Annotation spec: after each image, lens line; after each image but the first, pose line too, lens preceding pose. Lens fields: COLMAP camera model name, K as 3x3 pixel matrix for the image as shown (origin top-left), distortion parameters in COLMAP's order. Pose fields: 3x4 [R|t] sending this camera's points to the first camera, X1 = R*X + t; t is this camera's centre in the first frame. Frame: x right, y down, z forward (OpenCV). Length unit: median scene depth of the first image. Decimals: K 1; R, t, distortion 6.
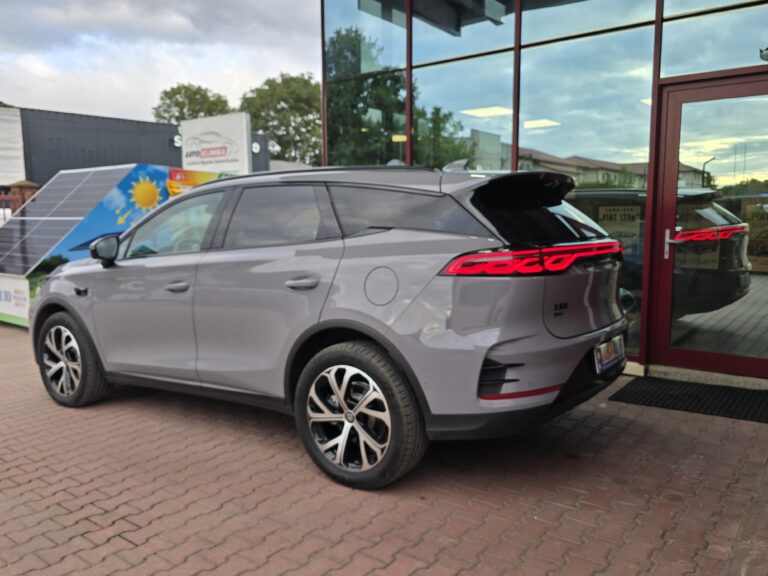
lens RADIAL K [[623.2, 0, 384.0], [0, 623.2, 288.0], [0, 0, 1]] dist [0.027069, -0.007725]
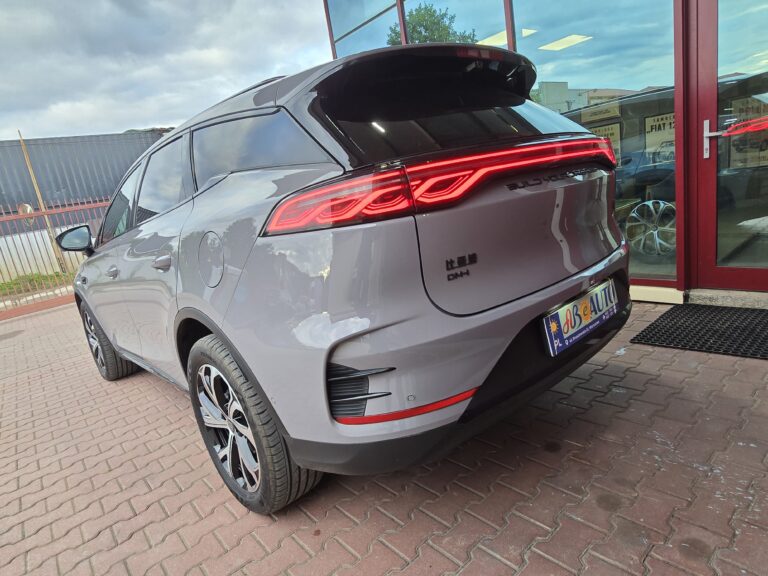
lens RADIAL K [[455.4, 0, 382.0], [0, 455.4, 294.4], [0, 0, 1]] dist [-0.002387, 0.000488]
pose [[0.963947, -0.094473, -0.248759, 0.274386], [0.128910, 0.983622, 0.125974, -0.003845], [0.232784, -0.153500, 0.960338, 0.490881]]
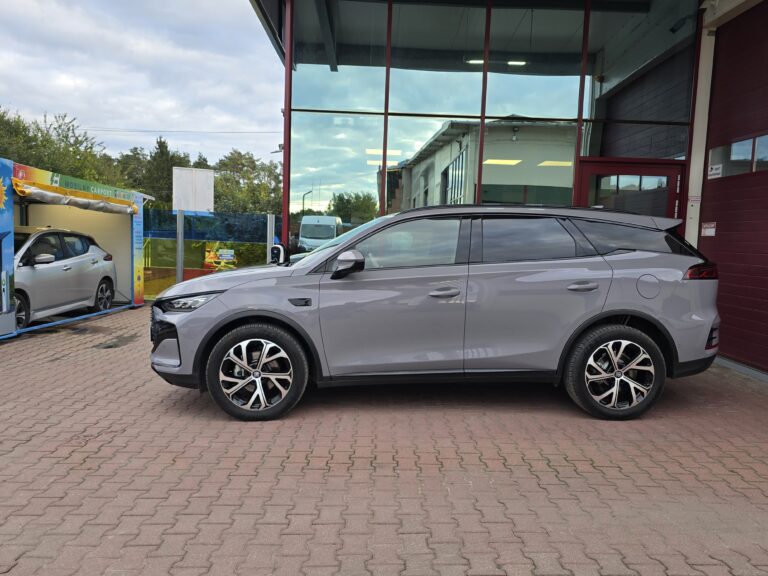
lens RADIAL K [[611.8, 0, 389.3], [0, 611.8, 283.1], [0, 0, 1]] dist [0.069862, -0.078590]
pose [[0.777721, -0.012004, 0.628496, -1.357791], [0.031696, 0.999295, -0.020136, -0.000632], [-0.627811, 0.035581, 0.777552, 0.167853]]
